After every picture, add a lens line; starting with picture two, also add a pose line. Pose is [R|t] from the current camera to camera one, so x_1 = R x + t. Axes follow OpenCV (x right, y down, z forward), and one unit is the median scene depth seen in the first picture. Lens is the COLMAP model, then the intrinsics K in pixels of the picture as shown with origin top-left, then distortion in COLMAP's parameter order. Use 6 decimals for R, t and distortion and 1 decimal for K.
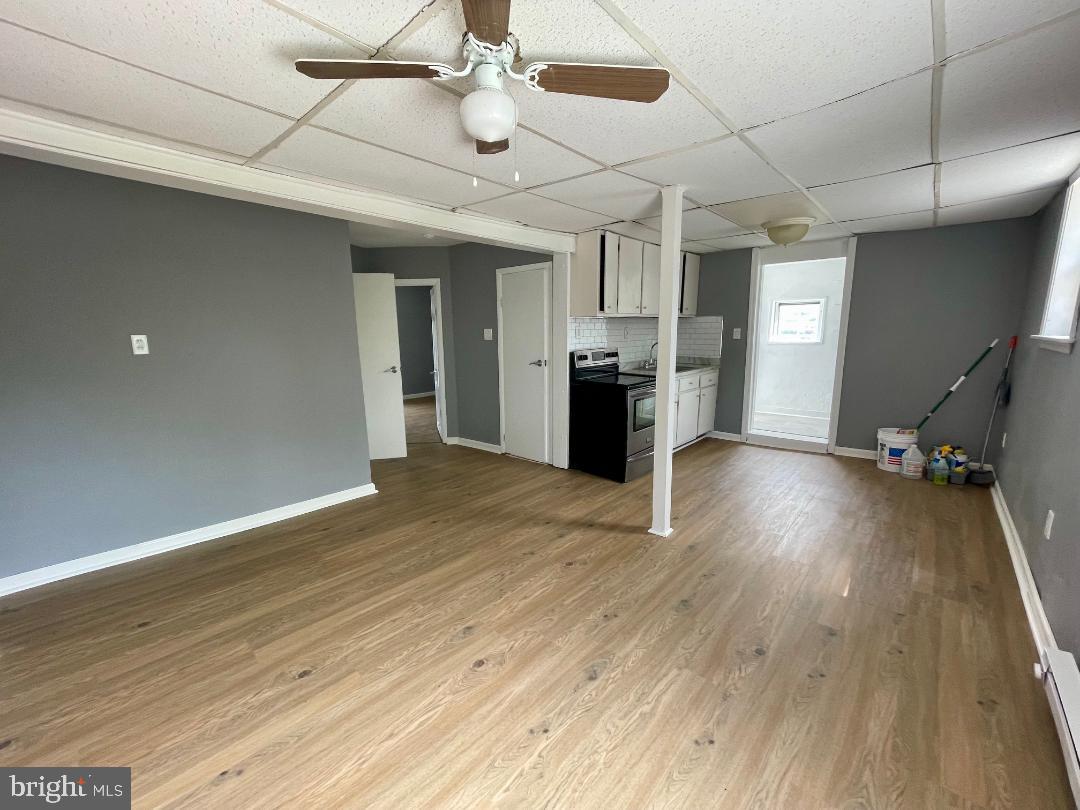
lens RADIAL K [[439.4, 0, 537.6], [0, 439.4, 406.5], [0, 0, 1]] dist [-0.001749, 0.000991]
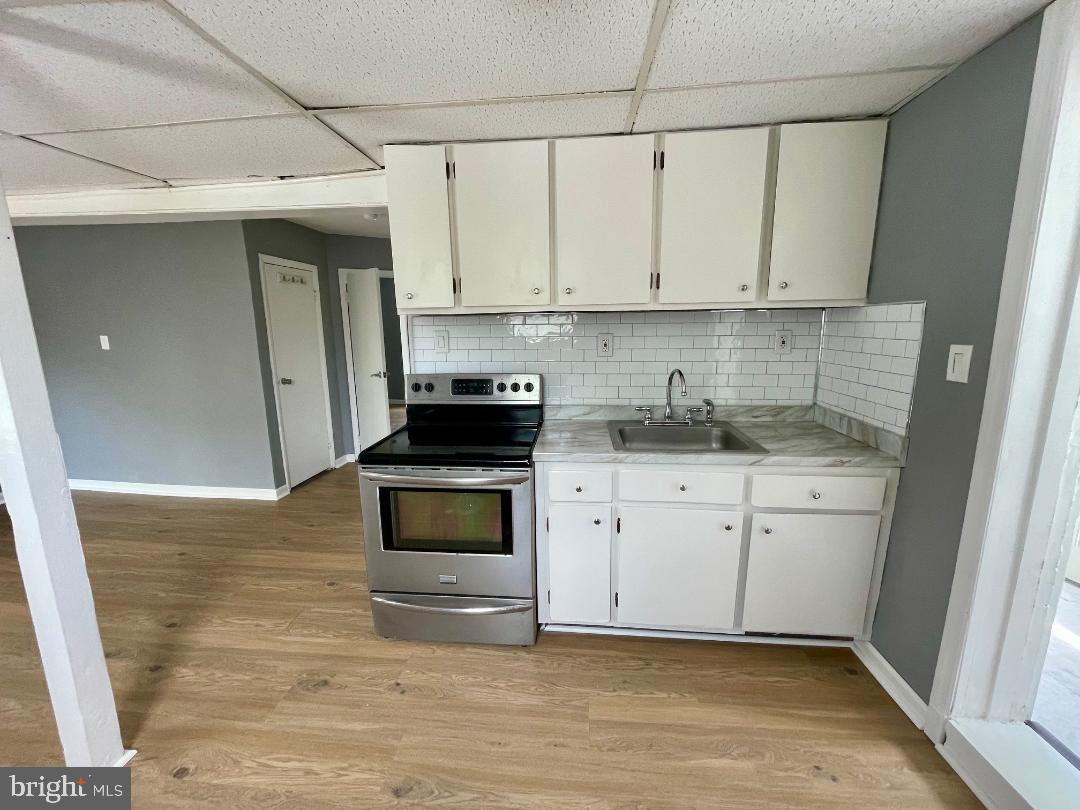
lens RADIAL K [[439.4, 0, 540.0], [0, 439.4, 404.2], [0, 0, 1]] dist [-0.001749, 0.000991]
pose [[0.595441, 0.151530, -0.788980, 0.814896], [-0.137415, 0.986789, 0.085814, -0.201079], [0.791560, 0.057321, 0.608397, 0.981965]]
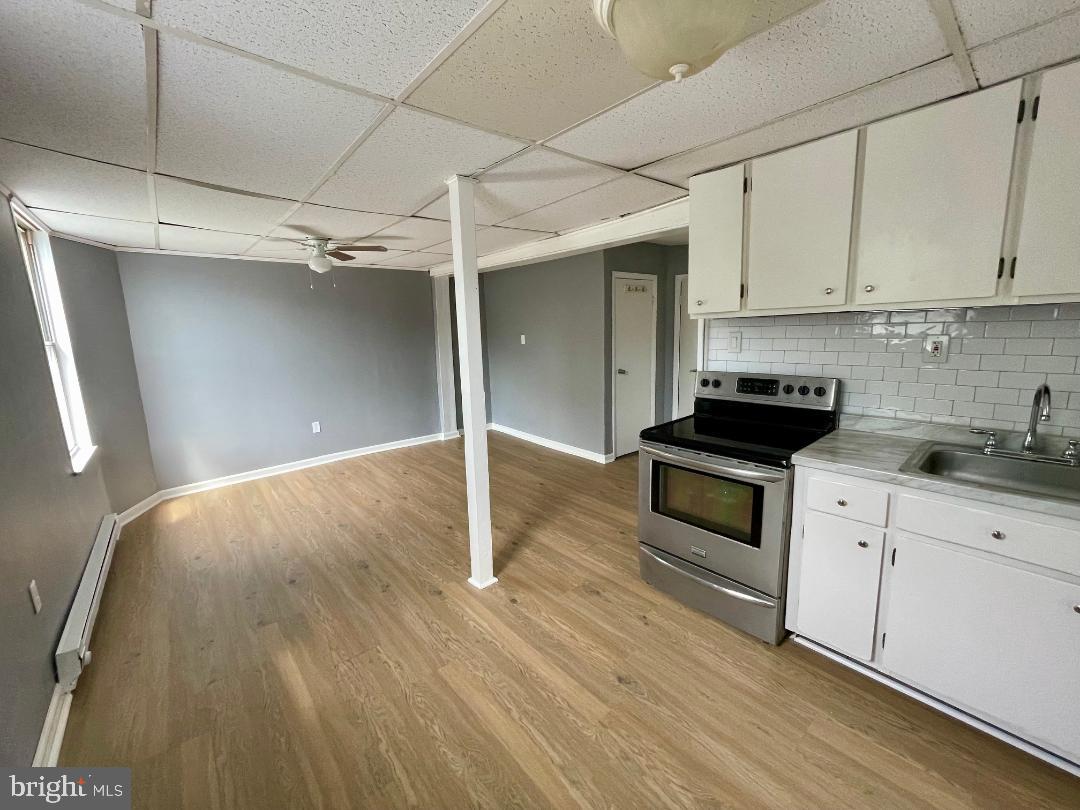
lens RADIAL K [[439.4, 0, 537.6], [0, 439.4, 405.6], [0, 0, 1]] dist [-0.001749, 0.000991]
pose [[-0.132955, 0.190265, -0.972688, 0.954374], [-0.141410, 0.967719, 0.208622, -0.222932], [0.980982, 0.165285, -0.101758, 1.046114]]
